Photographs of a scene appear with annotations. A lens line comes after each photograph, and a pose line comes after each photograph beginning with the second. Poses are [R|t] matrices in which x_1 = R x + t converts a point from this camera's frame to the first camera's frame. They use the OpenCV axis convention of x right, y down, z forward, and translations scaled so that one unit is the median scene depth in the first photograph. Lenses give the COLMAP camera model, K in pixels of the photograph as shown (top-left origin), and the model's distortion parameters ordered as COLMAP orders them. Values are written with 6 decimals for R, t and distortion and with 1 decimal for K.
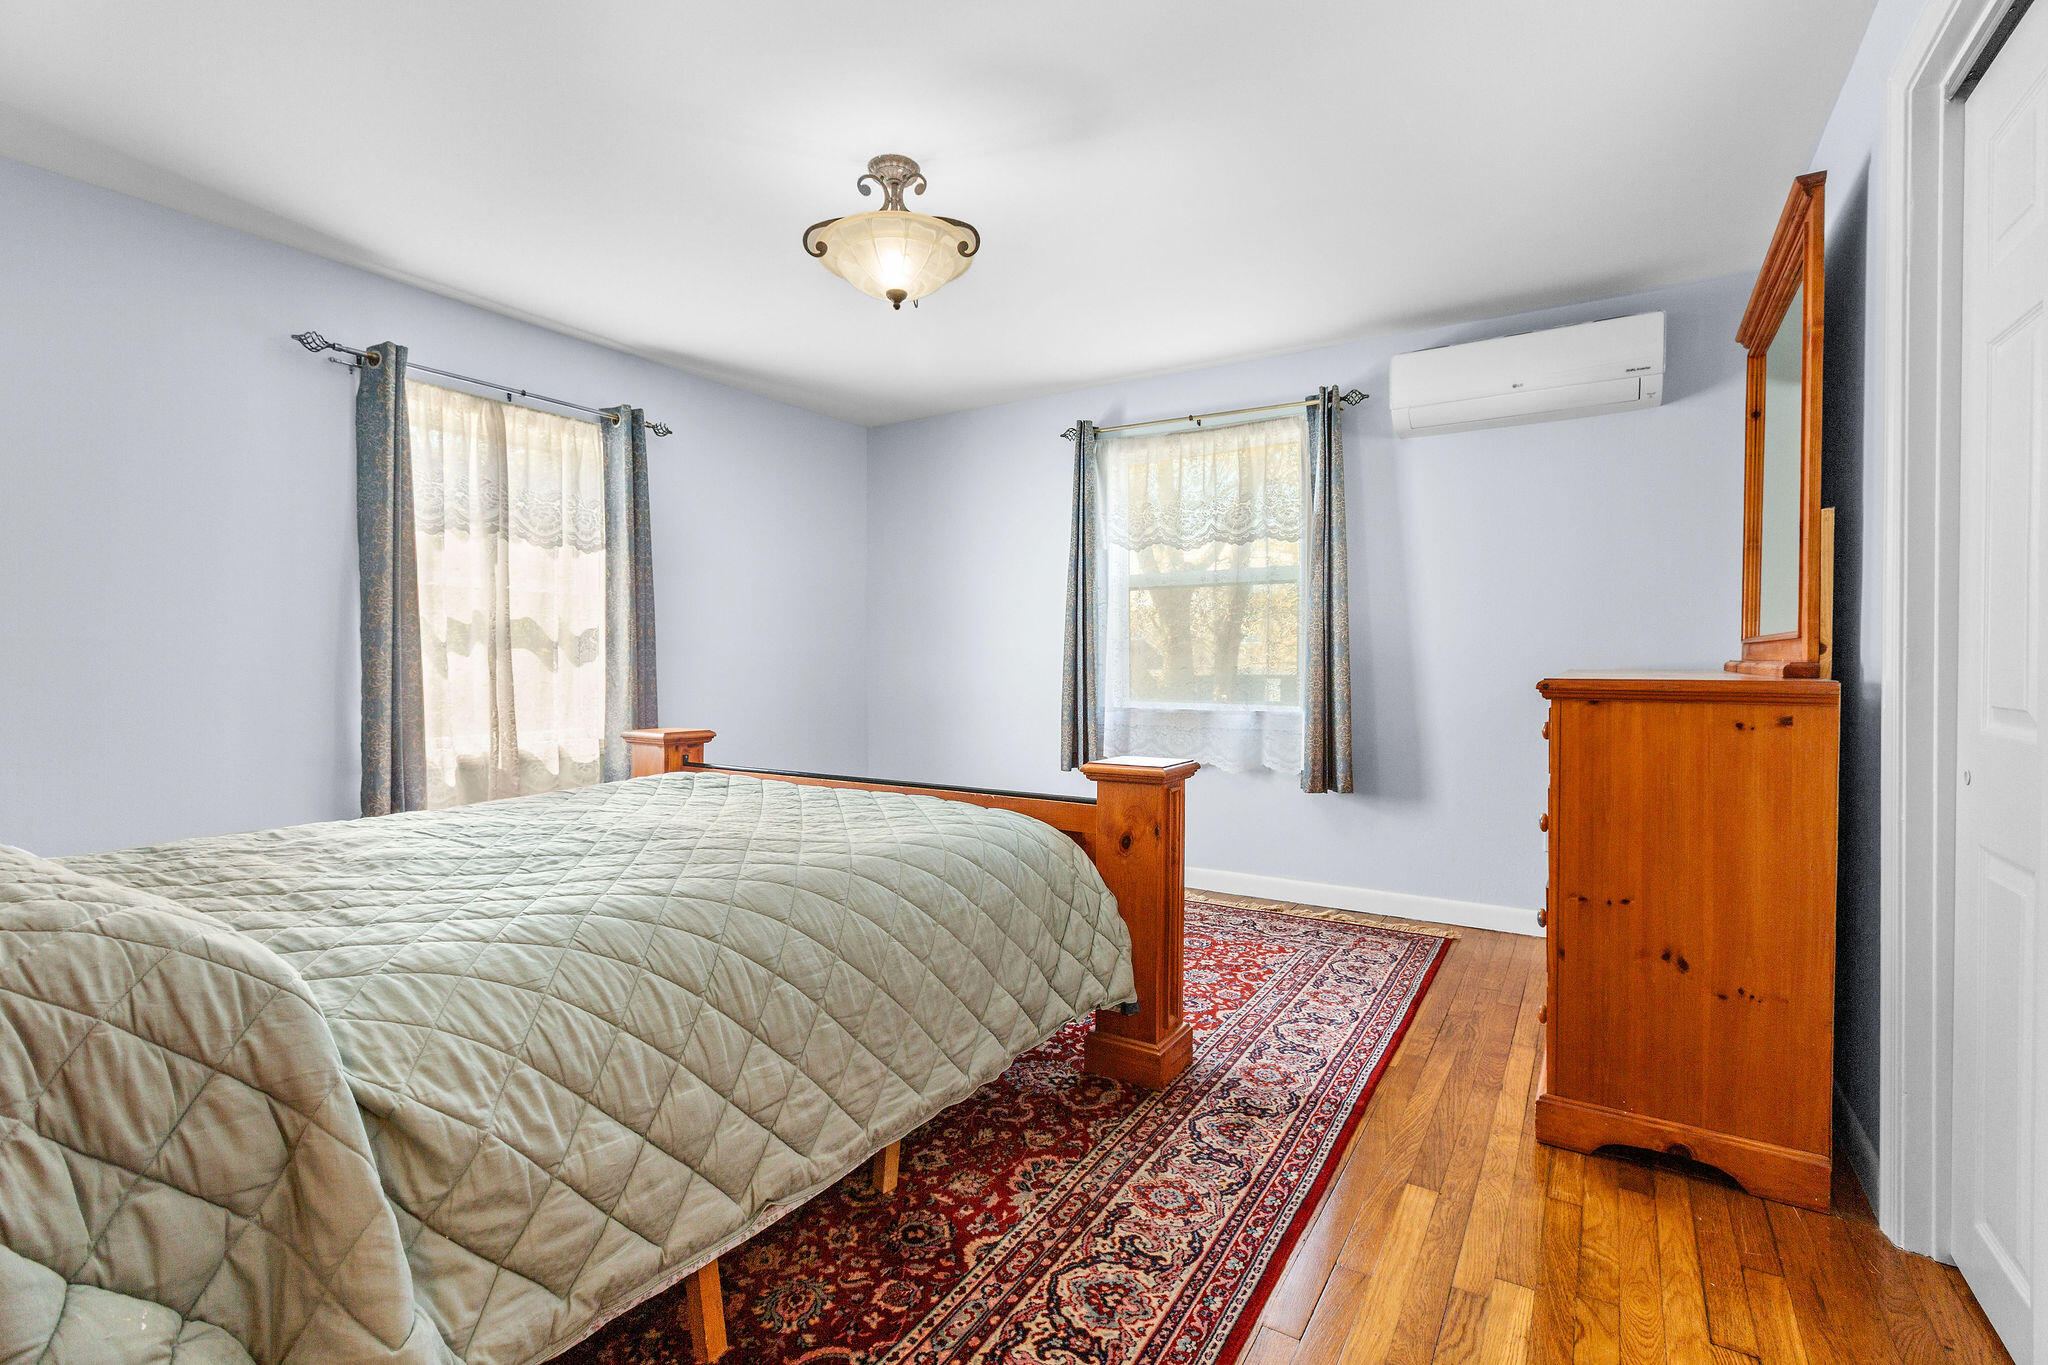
lens RADIAL K [[927.4, 0, 1032.3], [0, 927.4, 674.4], [0, 0, 1]] dist [0.008243, -0.002261]
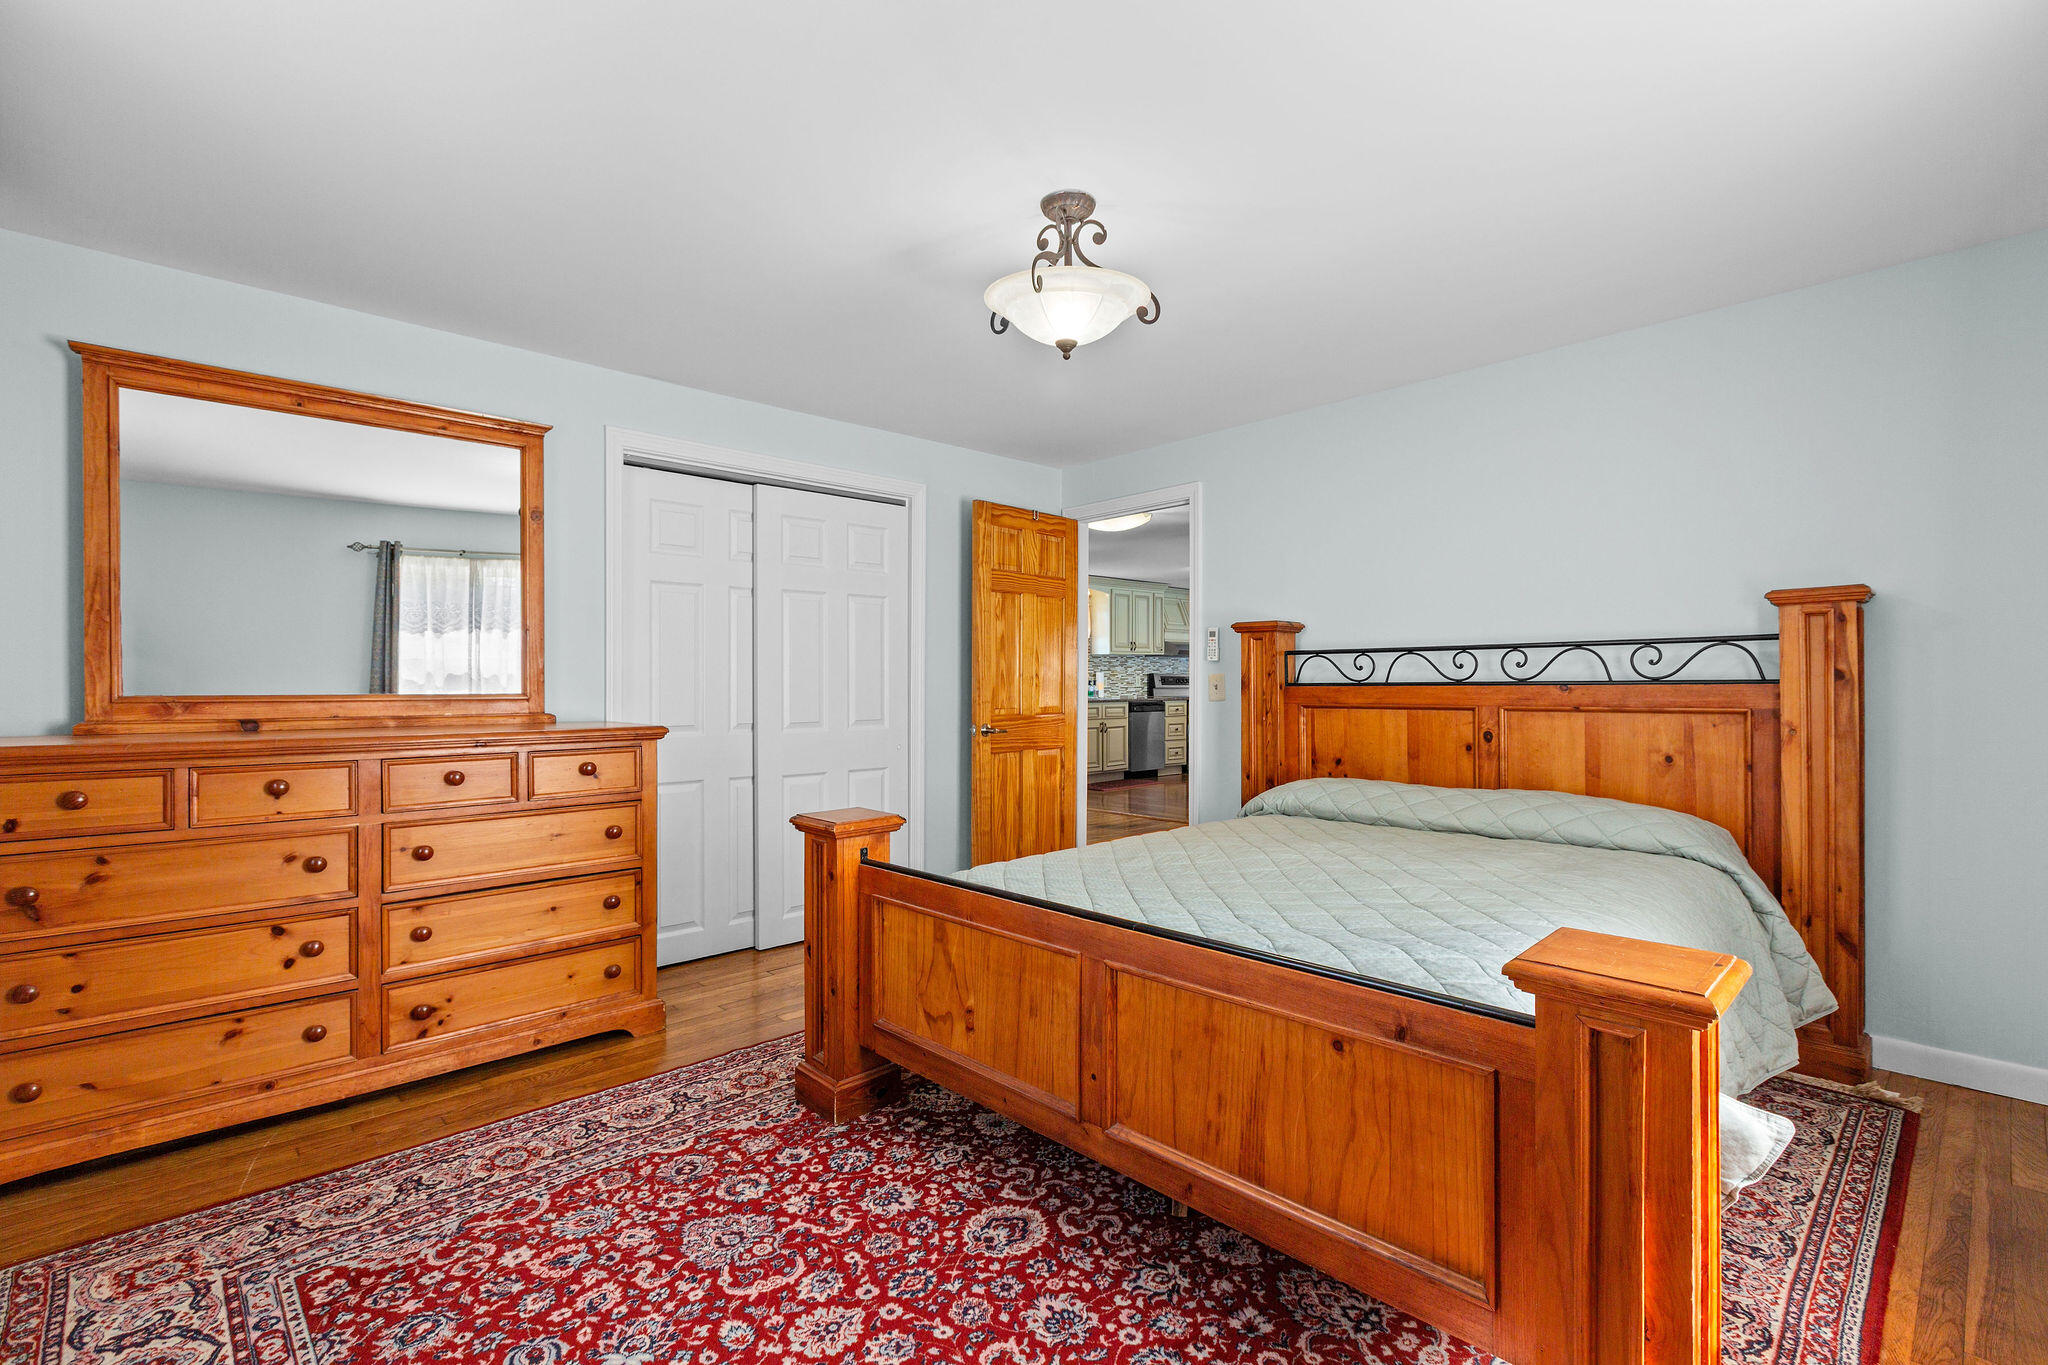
lens RADIAL K [[927.4, 0, 1030.2], [0, 927.4, 680.1], [0, 0, 1]] dist [0.008243, -0.002261]
pose [[-0.967263, 0.000029, 0.253777, -0.297901], [0.004526, 0.999843, 0.017139, -0.063006], [-0.253736, 0.017726, -0.967111, 1.647140]]
